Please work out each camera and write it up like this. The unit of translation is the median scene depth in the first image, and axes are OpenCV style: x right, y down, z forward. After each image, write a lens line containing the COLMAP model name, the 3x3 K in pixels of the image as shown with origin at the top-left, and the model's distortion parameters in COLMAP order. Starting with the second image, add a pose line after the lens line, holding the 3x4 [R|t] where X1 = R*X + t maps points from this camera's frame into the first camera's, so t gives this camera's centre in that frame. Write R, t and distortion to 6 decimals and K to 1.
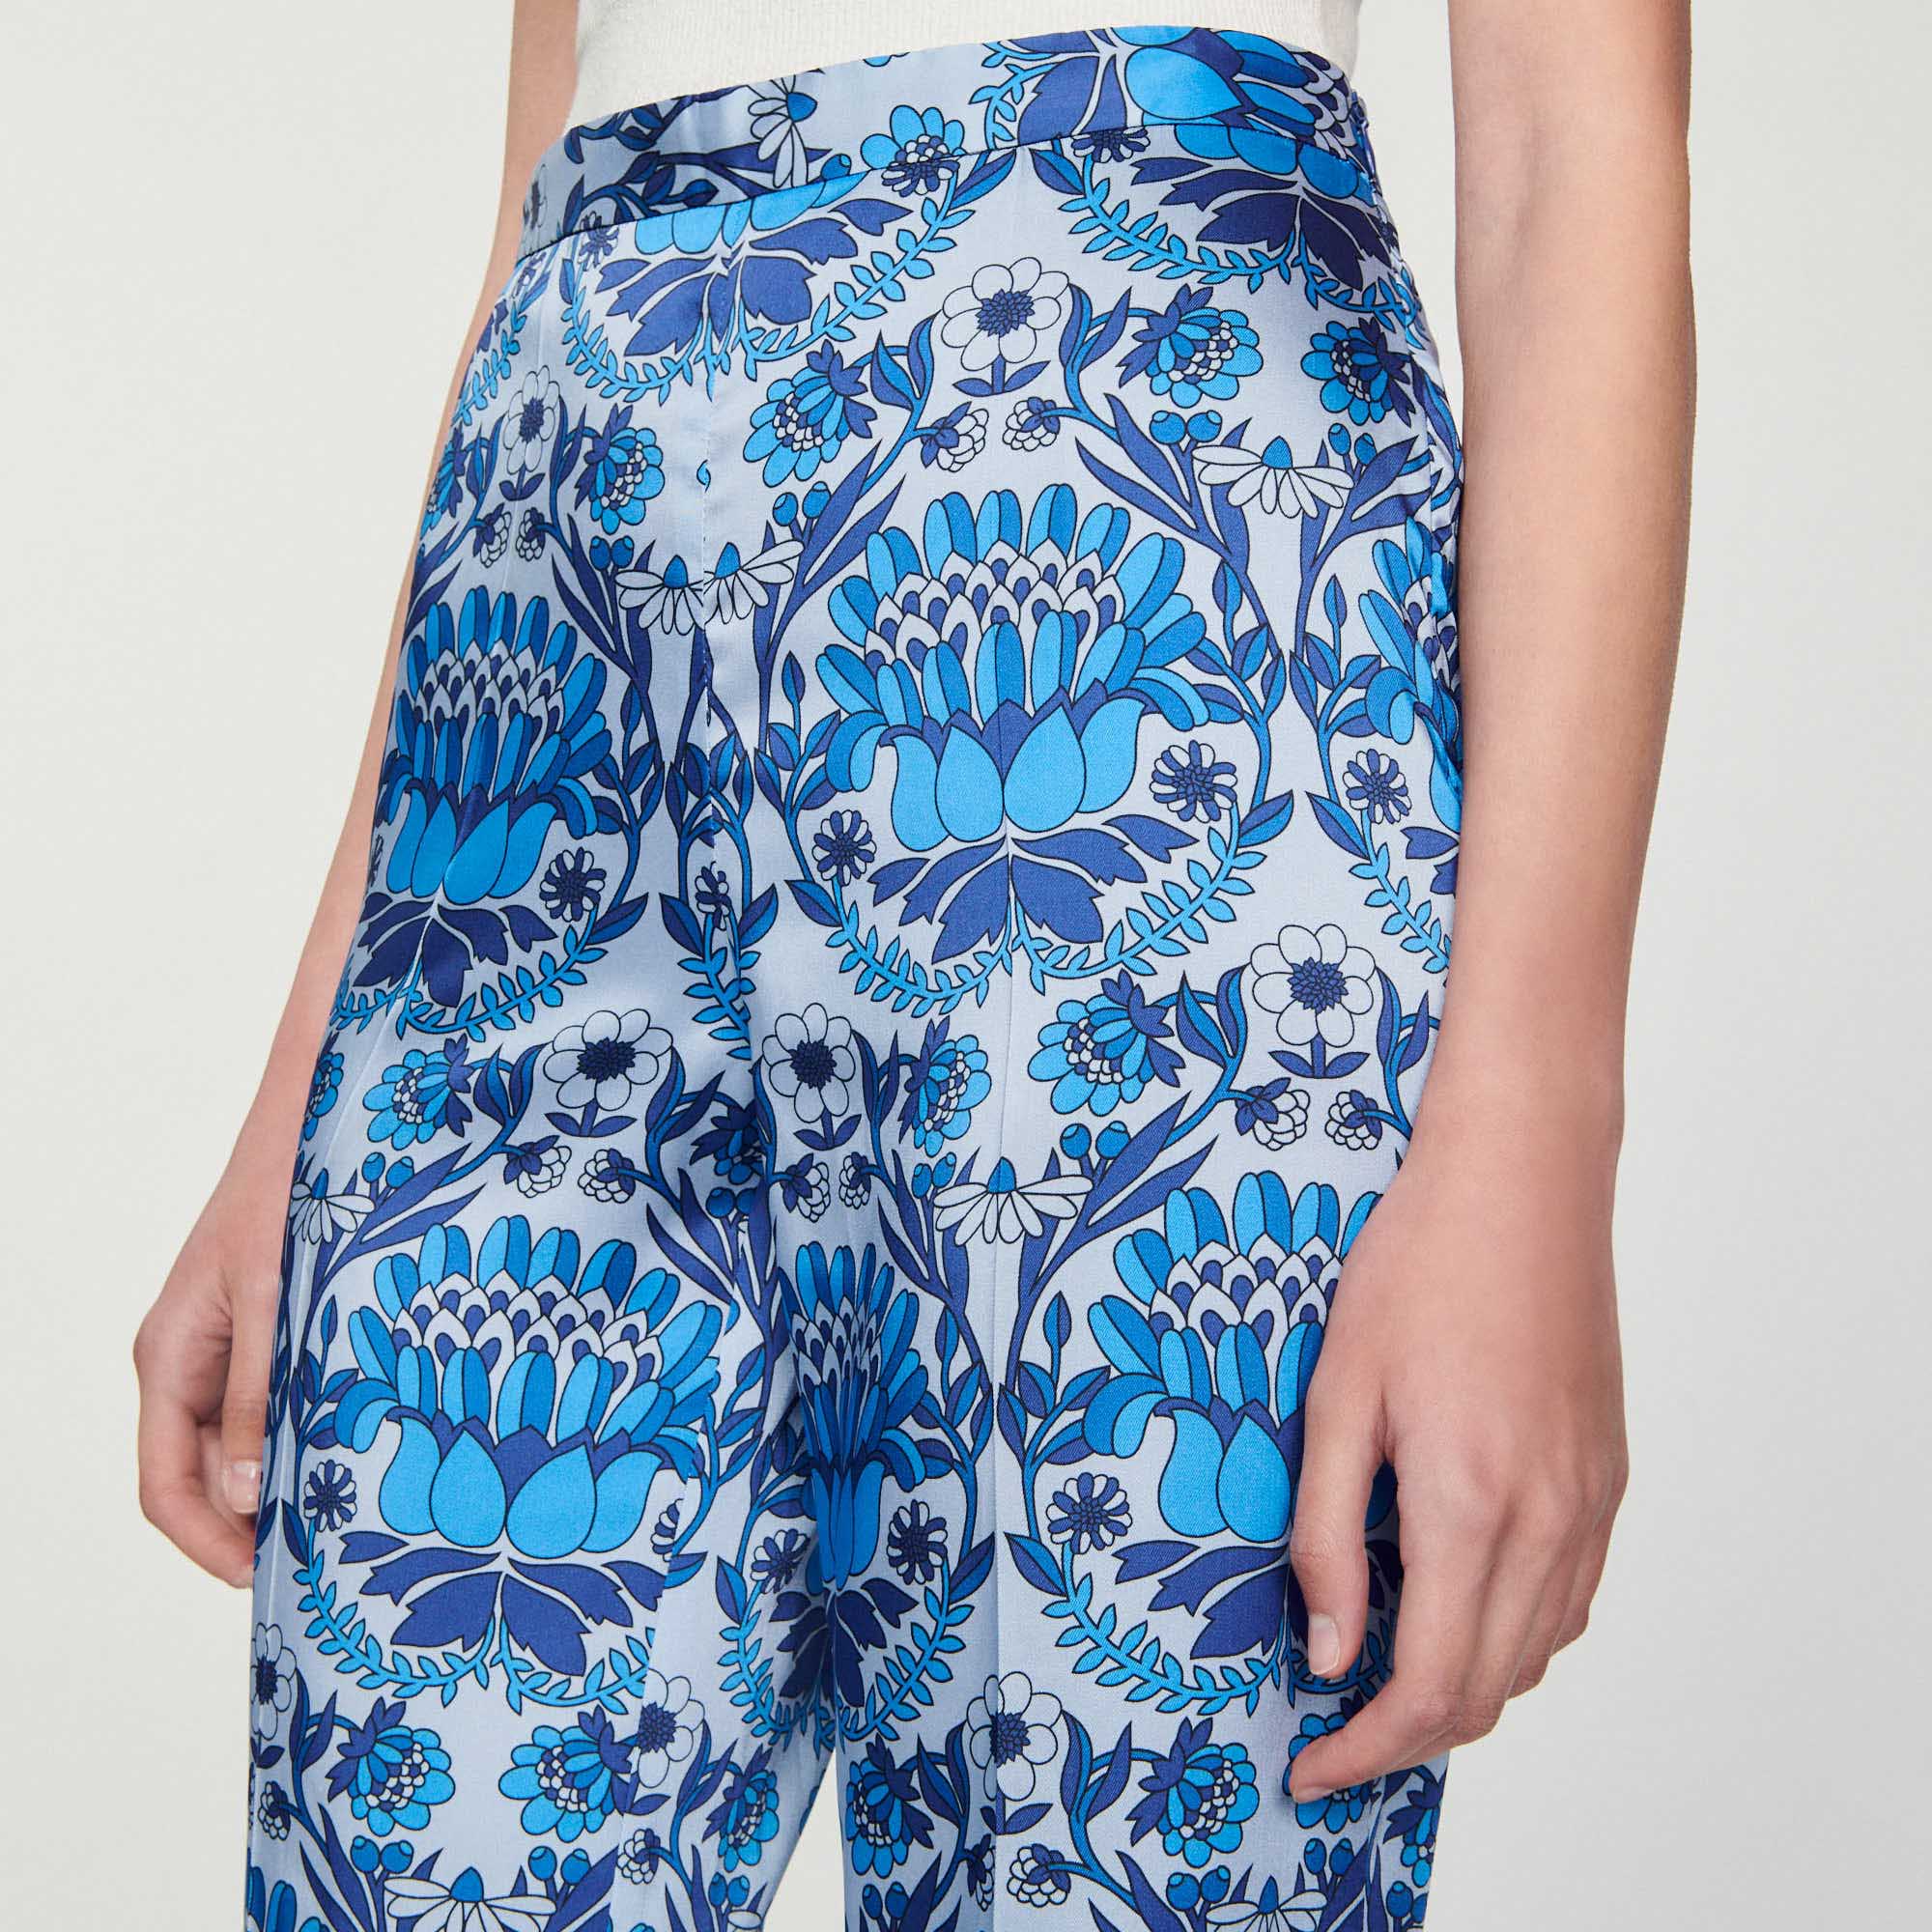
lens RADIAL K [[3646.6, 0, 961.9], [0, 3646.6, 966.2], [0, 0, 1]] dist [0.124497, 0.000000]
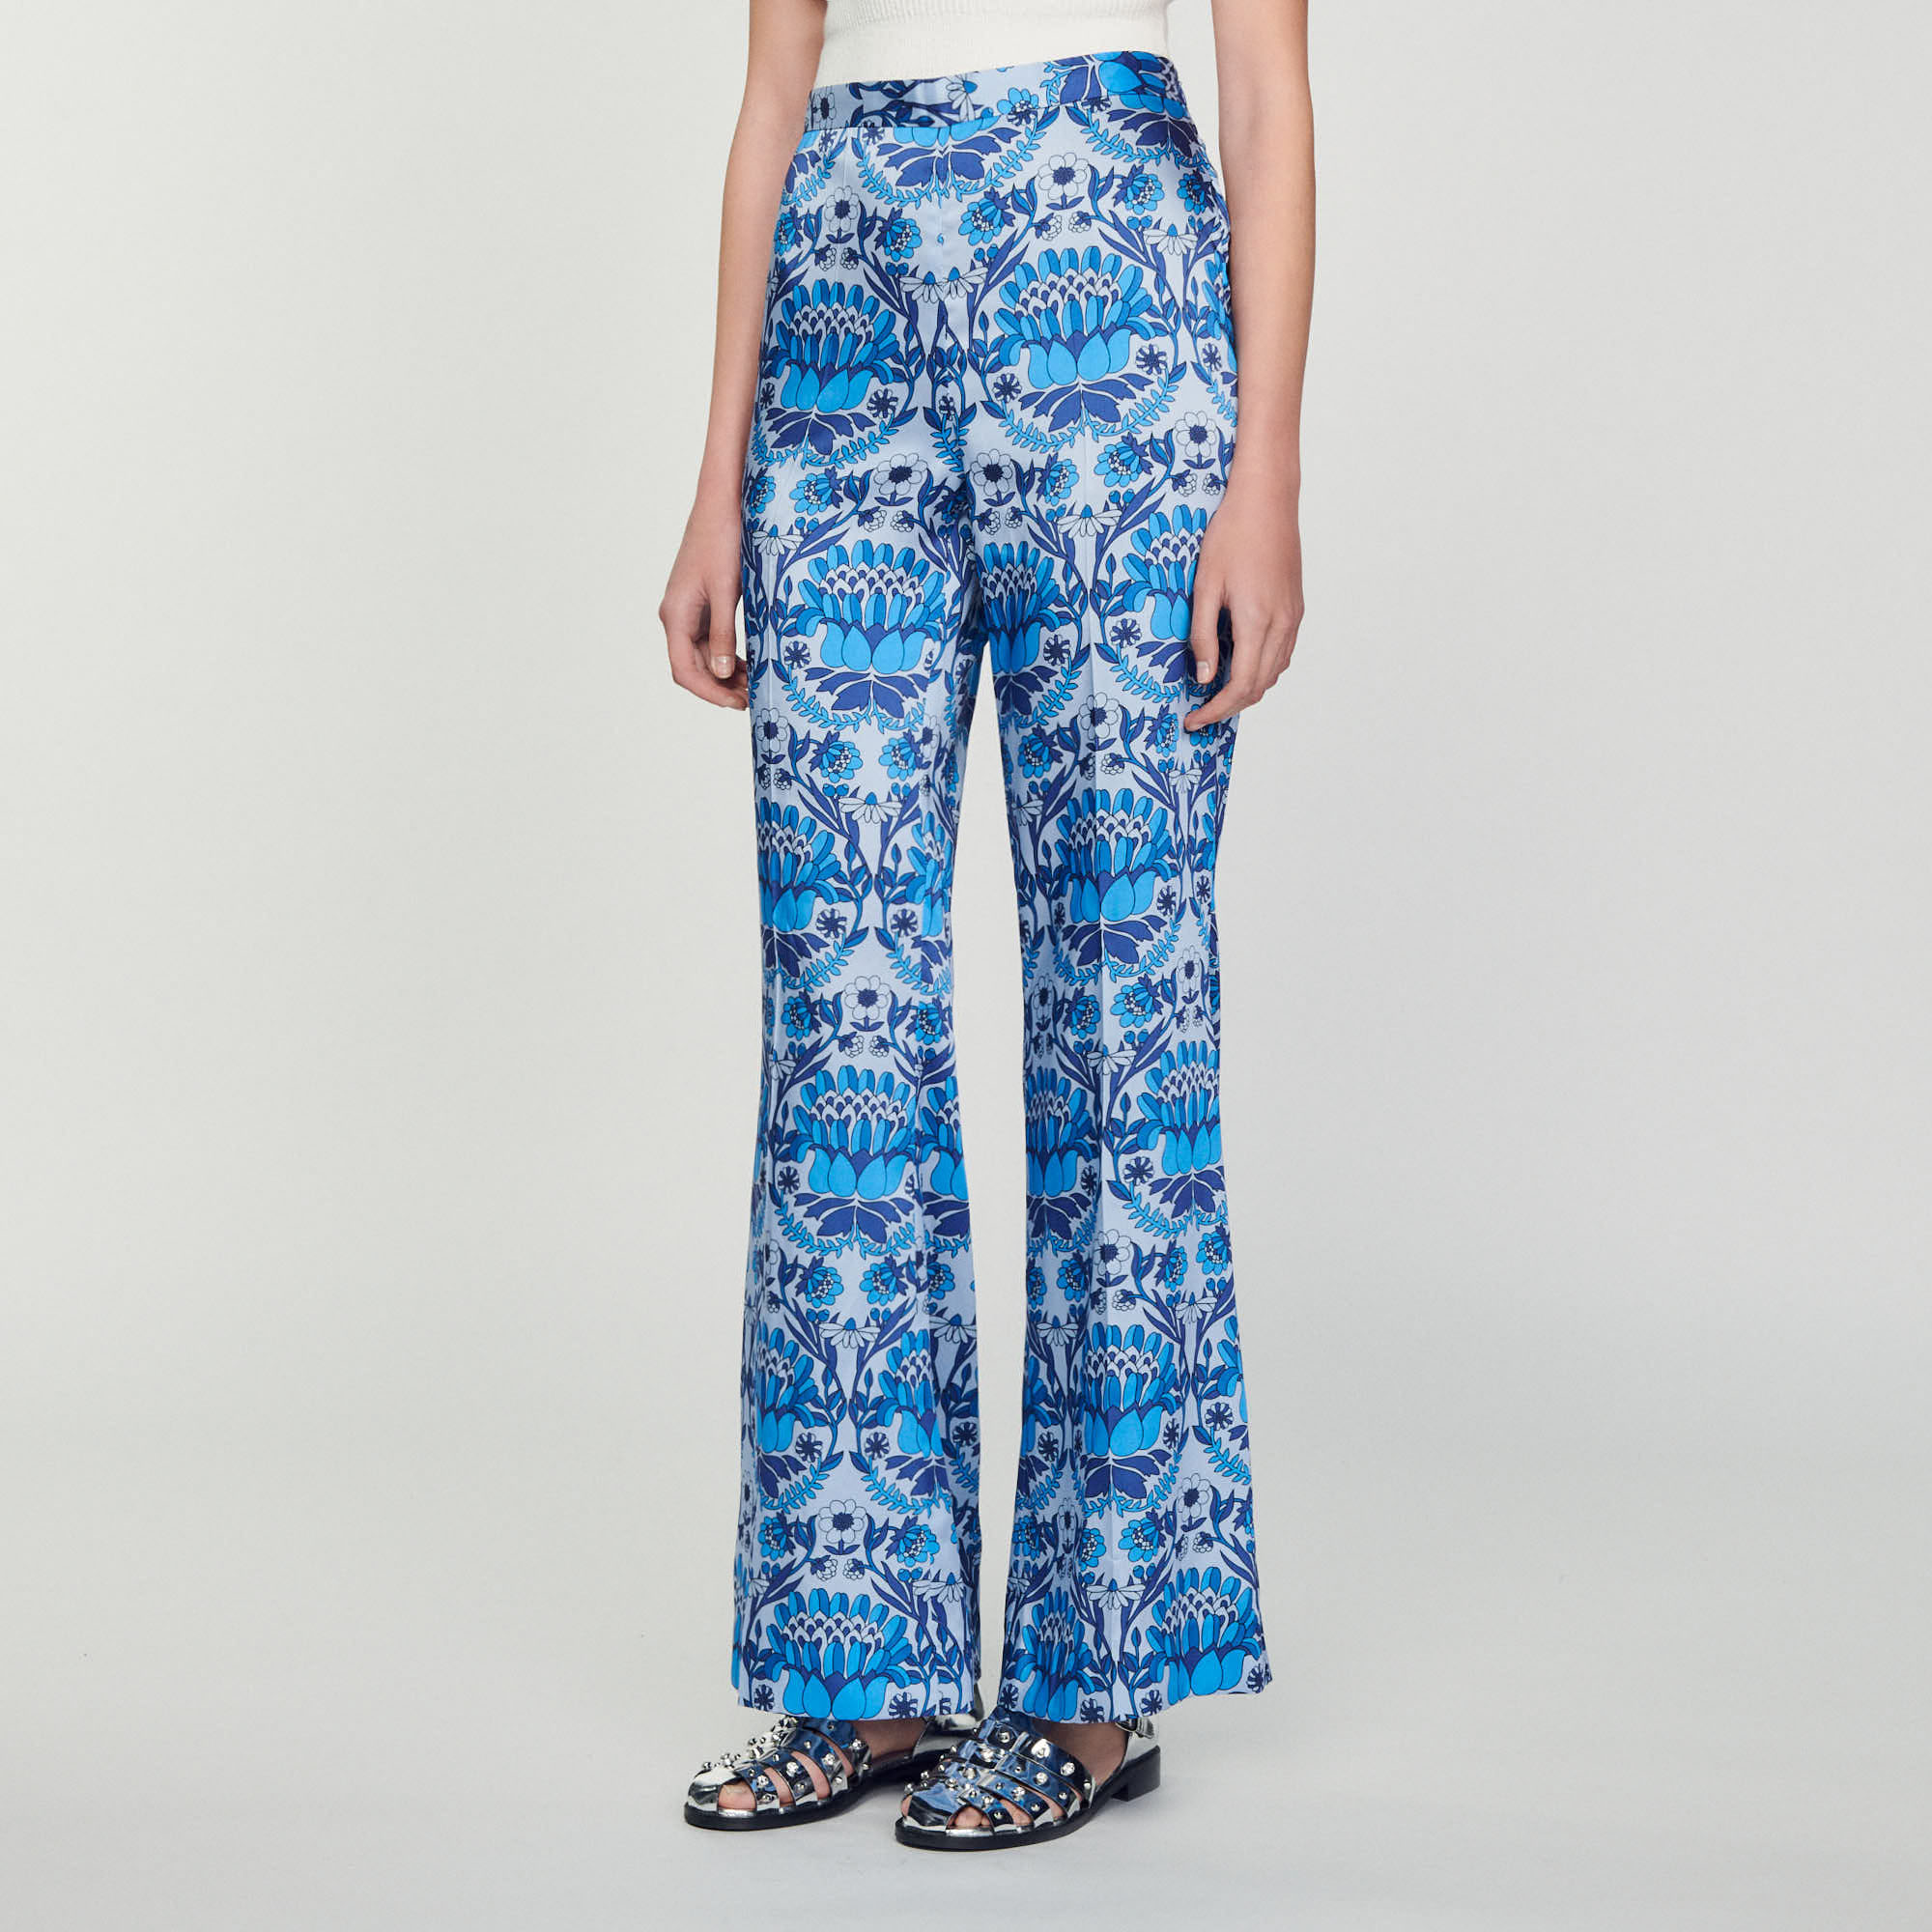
lens RADIAL K [[4139.6, 0, 968.0], [0, 4139.6, 968.1], [0, 0, 1]] dist [0.195931, 0.000000]
pose [[0.973100, -0.075674, 0.217601, -0.732269], [0.039967, 0.985644, 0.164039, -0.111348], [-0.226891, -0.150929, 0.962154, -1.892134]]
